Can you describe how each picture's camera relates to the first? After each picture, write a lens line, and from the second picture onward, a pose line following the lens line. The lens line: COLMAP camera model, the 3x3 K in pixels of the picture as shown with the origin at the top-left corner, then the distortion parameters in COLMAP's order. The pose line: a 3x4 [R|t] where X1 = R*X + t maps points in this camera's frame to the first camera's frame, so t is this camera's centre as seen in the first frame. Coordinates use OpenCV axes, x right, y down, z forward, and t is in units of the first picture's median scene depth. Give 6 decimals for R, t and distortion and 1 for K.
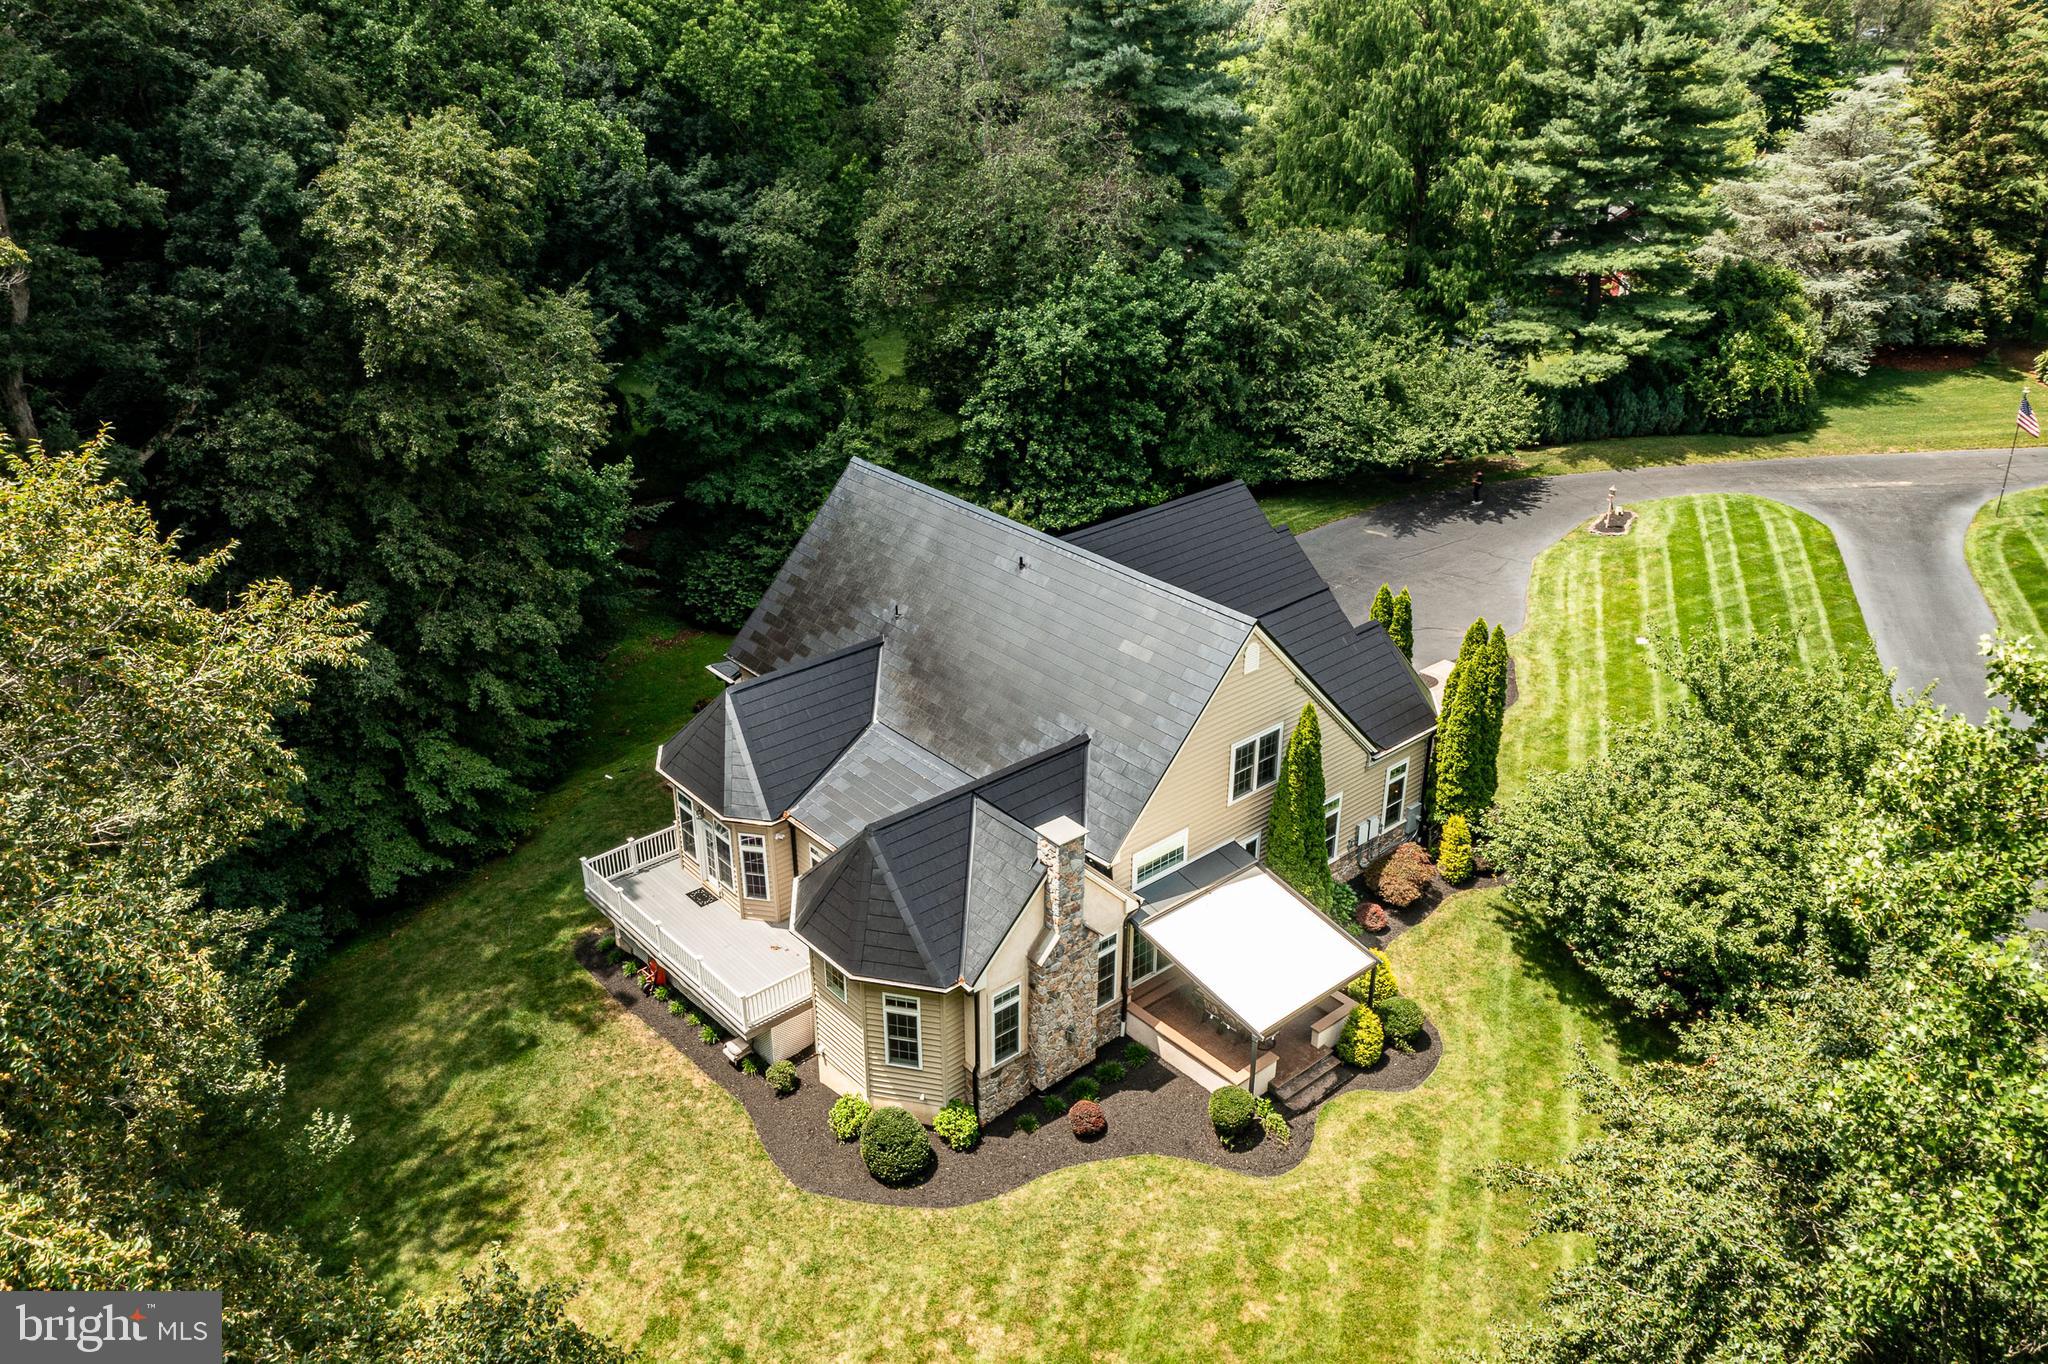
lens RADIAL K [[1612.8, 0, 1024.7], [0, 1612.8, 692.1], [0, 0, 1]] dist [0.014849, 0.012044]
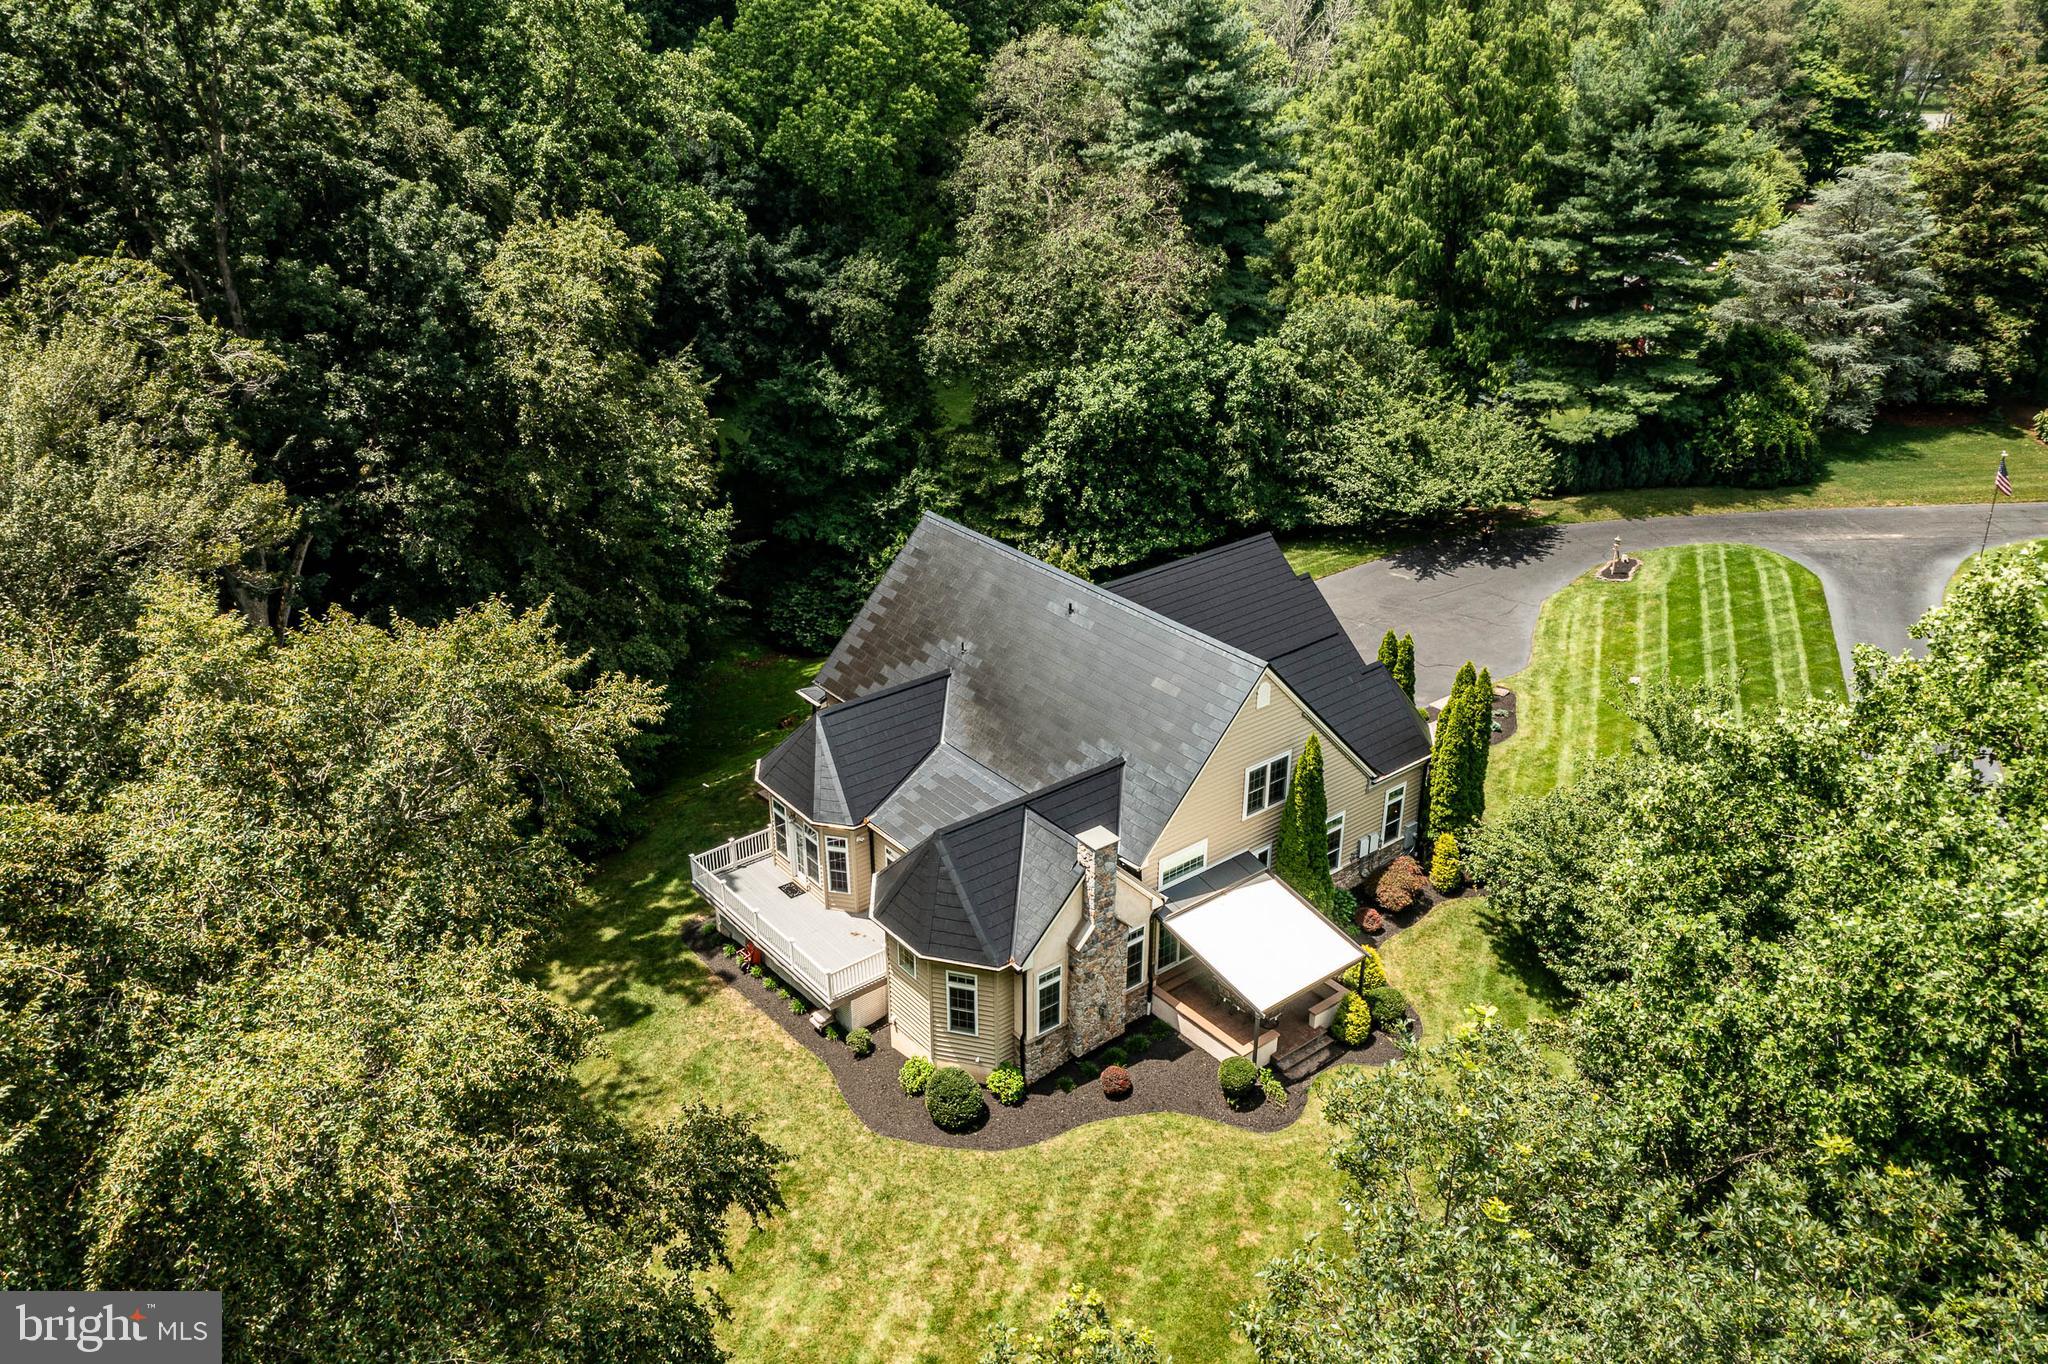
lens RADIAL K [[1612.8, 0, 1022.2], [0, 1612.8, 679.7], [0, 0, 1]] dist [0.014849, 0.012044]
pose [[0.999099, 0.016848, -0.038960, 0.008250], [-0.017491, 0.999715, -0.016234, -0.008095], [0.038675, 0.016901, 0.999109, -0.144367]]
